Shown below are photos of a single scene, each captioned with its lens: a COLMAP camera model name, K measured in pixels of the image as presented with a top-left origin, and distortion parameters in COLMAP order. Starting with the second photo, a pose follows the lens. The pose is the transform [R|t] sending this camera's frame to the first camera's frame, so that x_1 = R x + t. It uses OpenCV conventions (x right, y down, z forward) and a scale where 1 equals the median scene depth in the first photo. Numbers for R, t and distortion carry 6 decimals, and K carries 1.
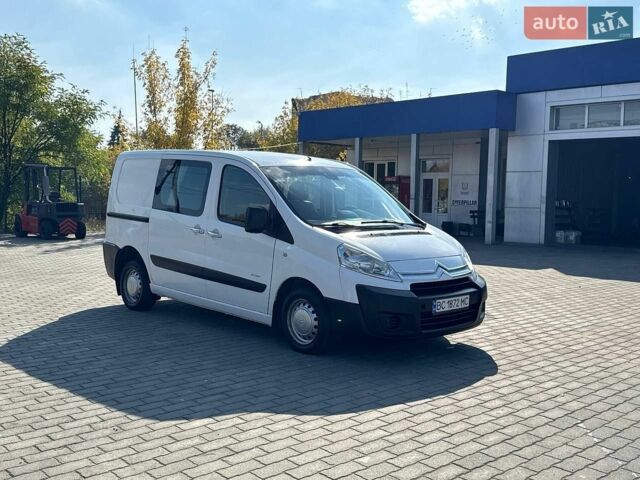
lens RADIAL K [[697.4, 0, 319.2], [0, 697.4, 252.1], [0, 0, 1]] dist [0.156919, -0.332371]
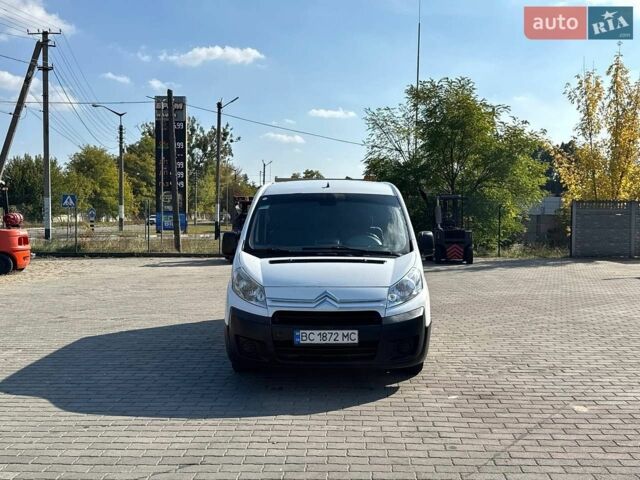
lens RADIAL K [[697.4, 0, 319.2], [0, 697.4, 252.1], [0, 0, 1]] dist [0.156919, -0.332371]
pose [[0.715602, 0.022482, -0.698146, 0.669946], [-0.049765, 0.998583, -0.018853, -0.016583], [0.696733, 0.048234, 0.715707, 0.262775]]
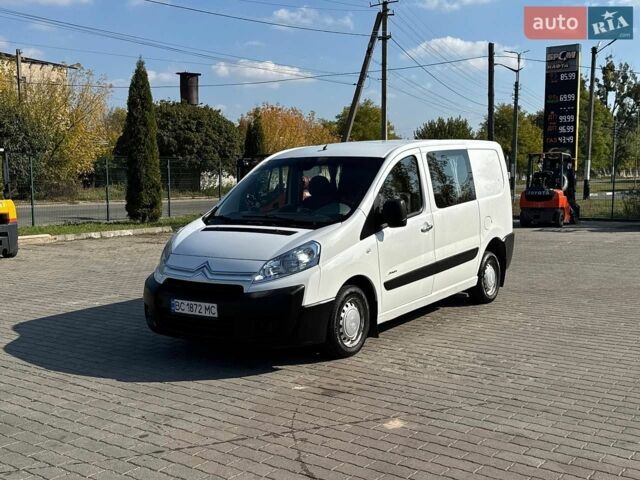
lens RADIAL K [[697.4, 0, 319.2], [0, 697.4, 252.1], [0, 0, 1]] dist [0.156919, -0.332371]
pose [[0.200858, 0.087453, -0.975709, 0.893537], [-0.066450, 0.994929, 0.075496, -0.062963], [0.977364, 0.049672, 0.205650, 0.787781]]
